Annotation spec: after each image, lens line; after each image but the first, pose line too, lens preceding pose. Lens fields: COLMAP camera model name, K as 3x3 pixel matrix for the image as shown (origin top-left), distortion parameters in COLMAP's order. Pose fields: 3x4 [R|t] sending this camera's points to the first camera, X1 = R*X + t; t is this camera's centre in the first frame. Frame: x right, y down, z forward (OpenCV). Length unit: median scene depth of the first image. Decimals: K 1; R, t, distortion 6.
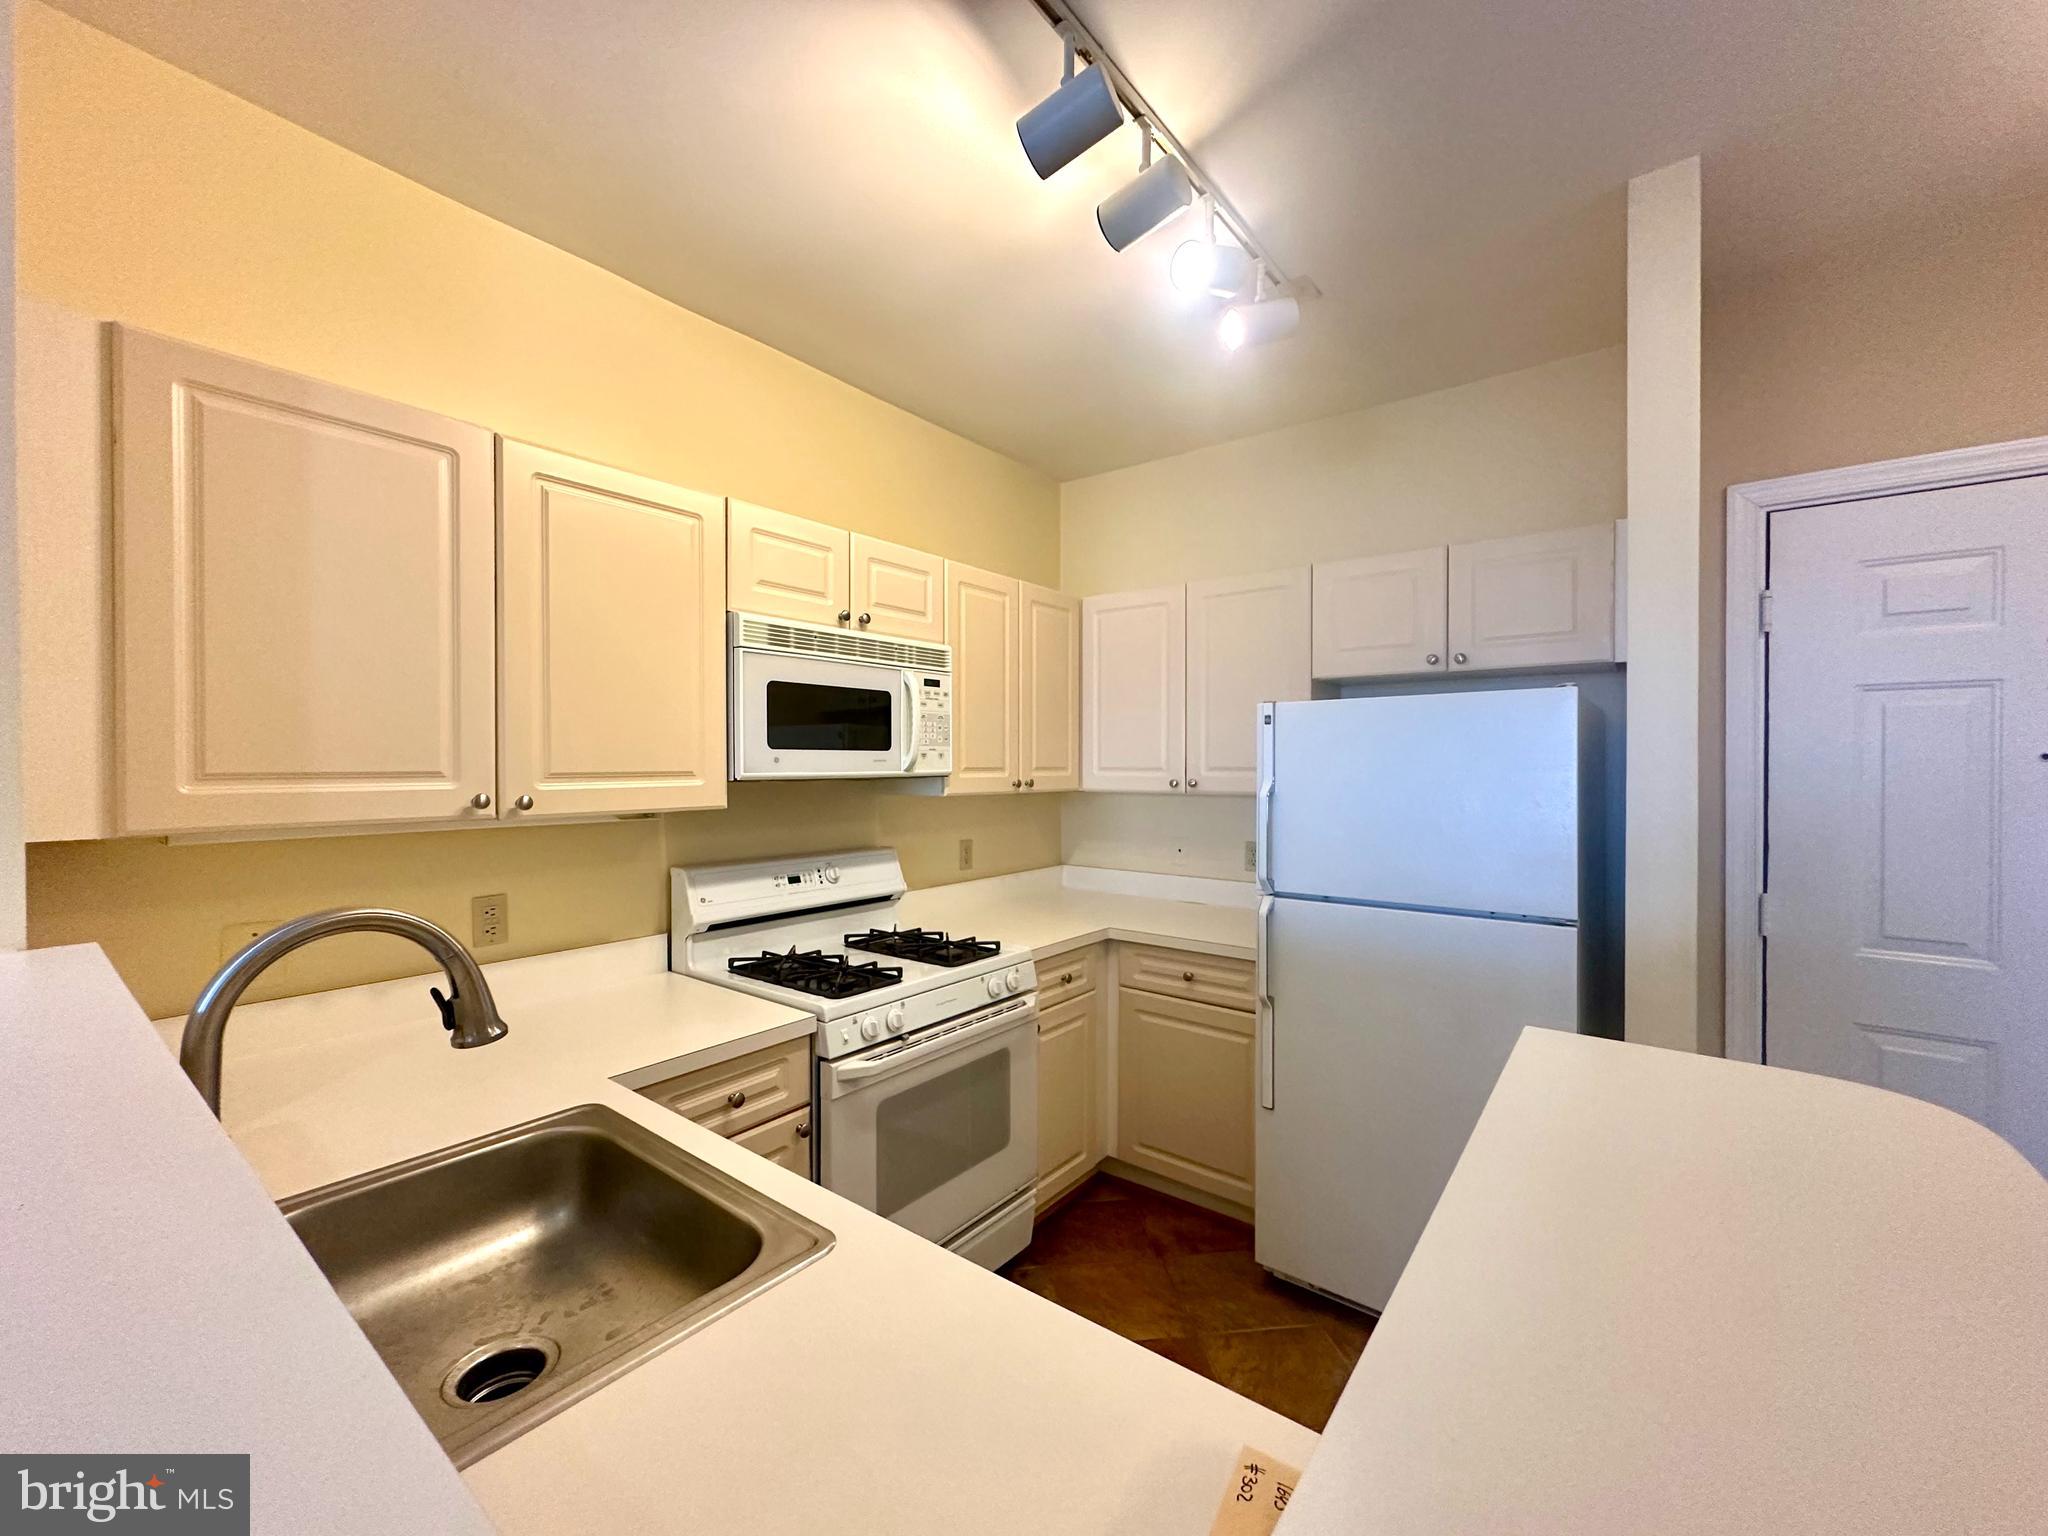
lens RADIAL K [[814.8, 0, 1024.0], [0, 814.8, 768.0], [0, 0, 1]] dist [-0.000260, -0.000046]
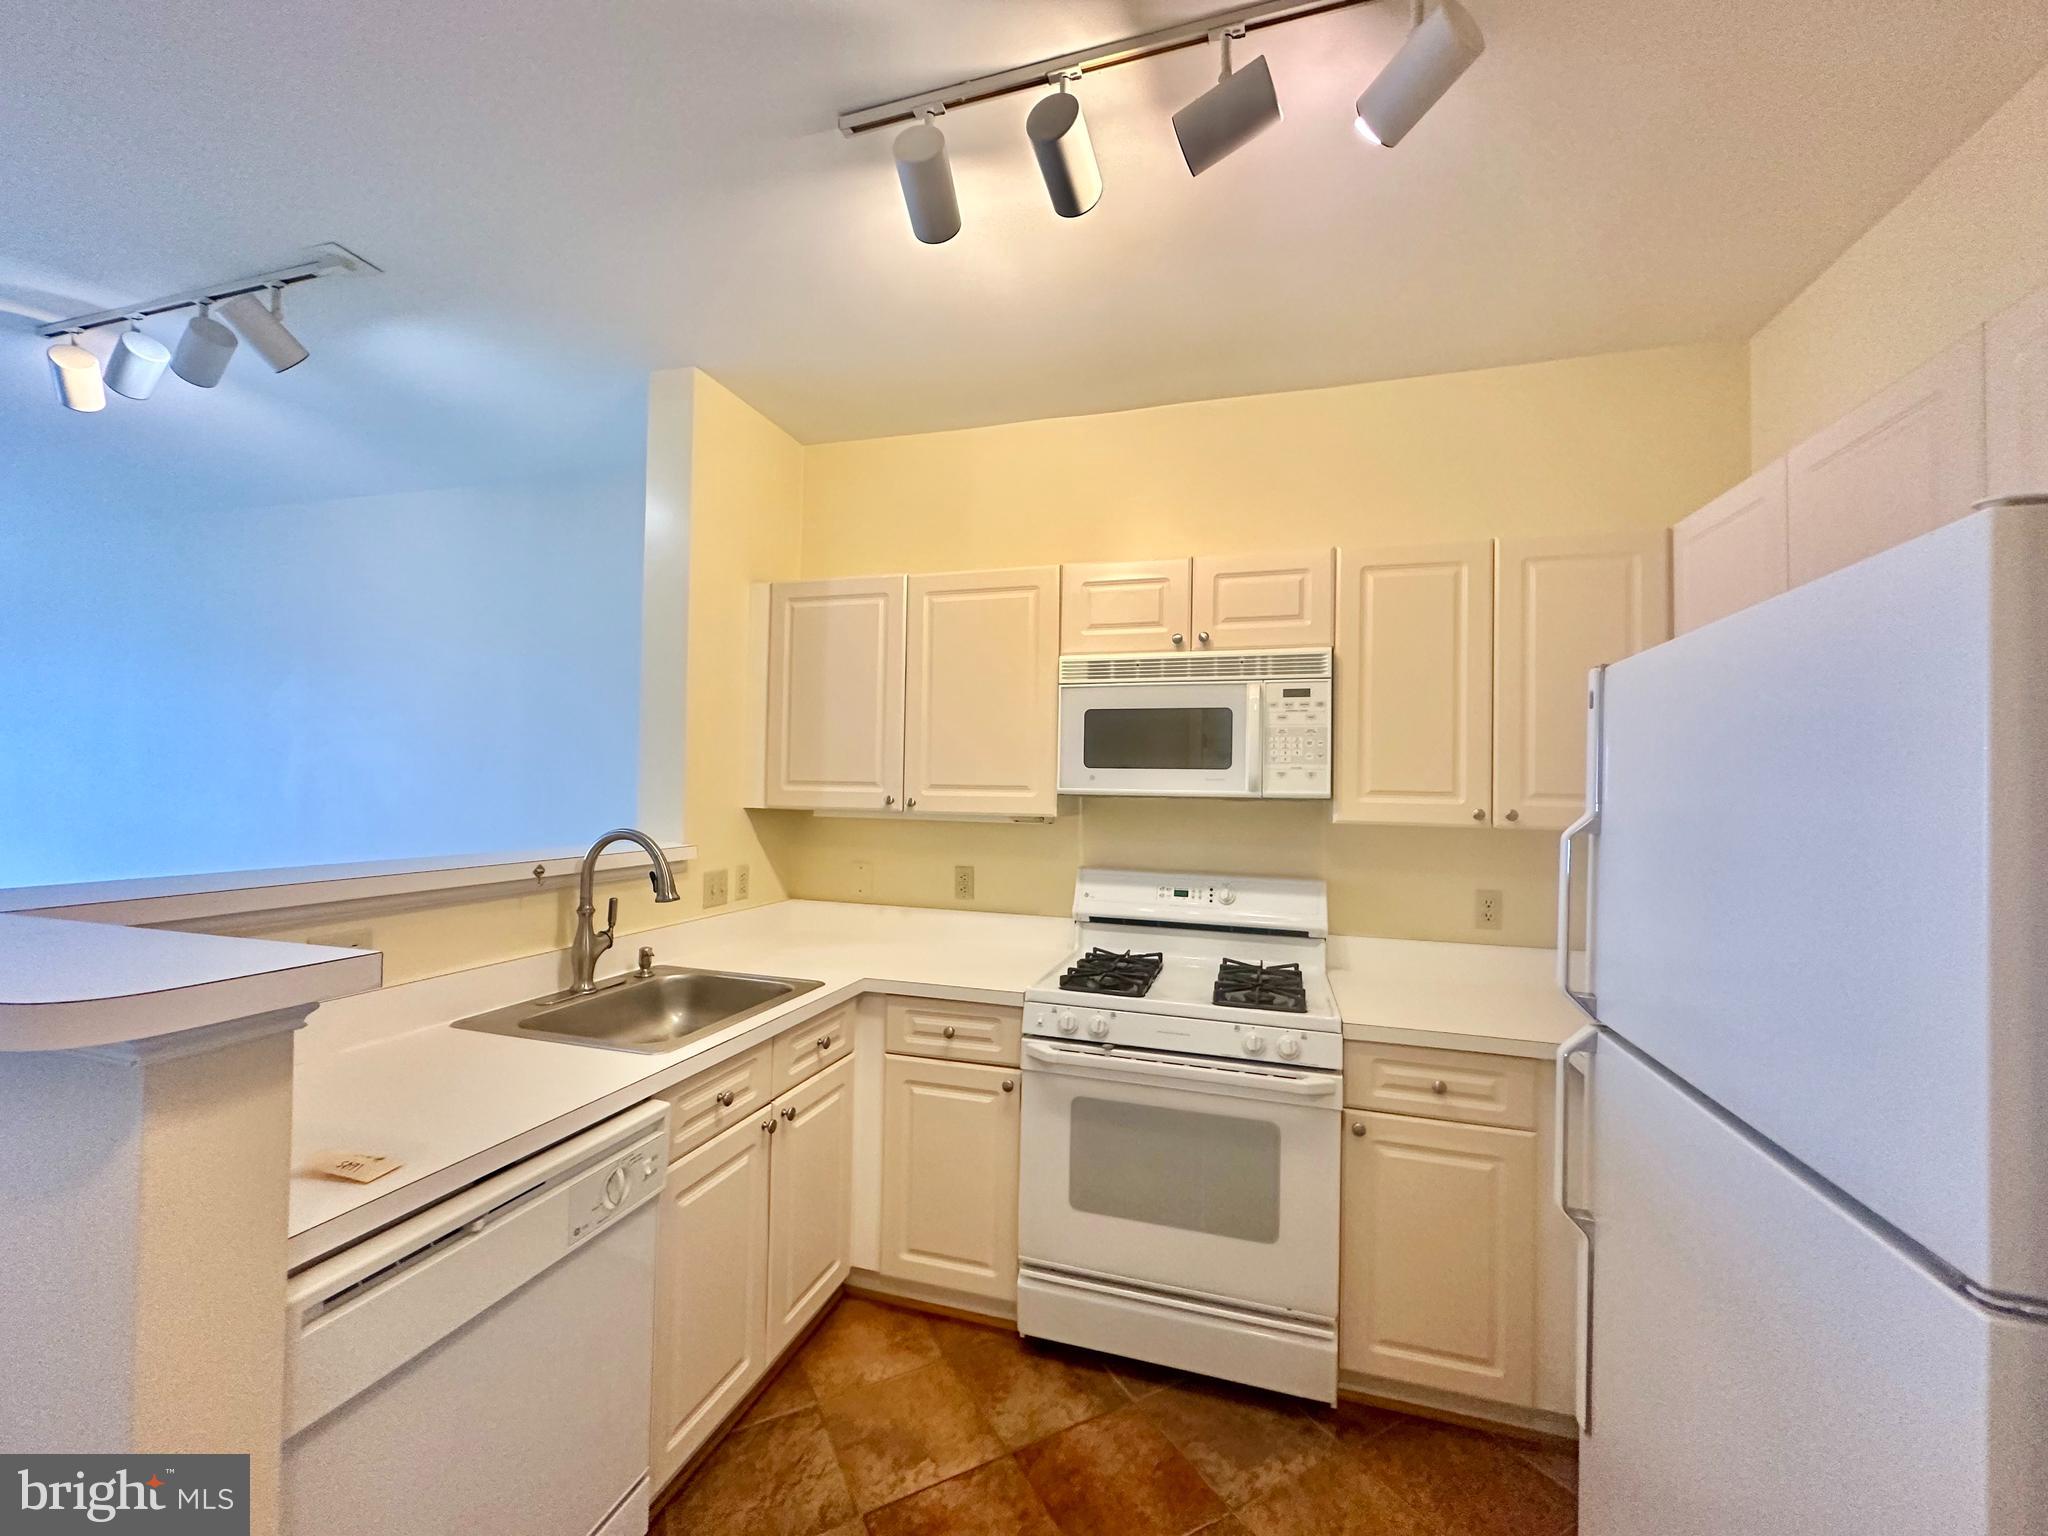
lens RADIAL K [[814.8, 0, 1024.0], [0, 814.8, 768.0], [0, 0, 1]] dist [-0.000260, -0.000046]
pose [[0.362579, -0.018899, -0.931761, 0.658965], [-0.025439, 0.999221, -0.030166, 0.012544], [0.931606, 0.034641, 0.361816, 0.442862]]
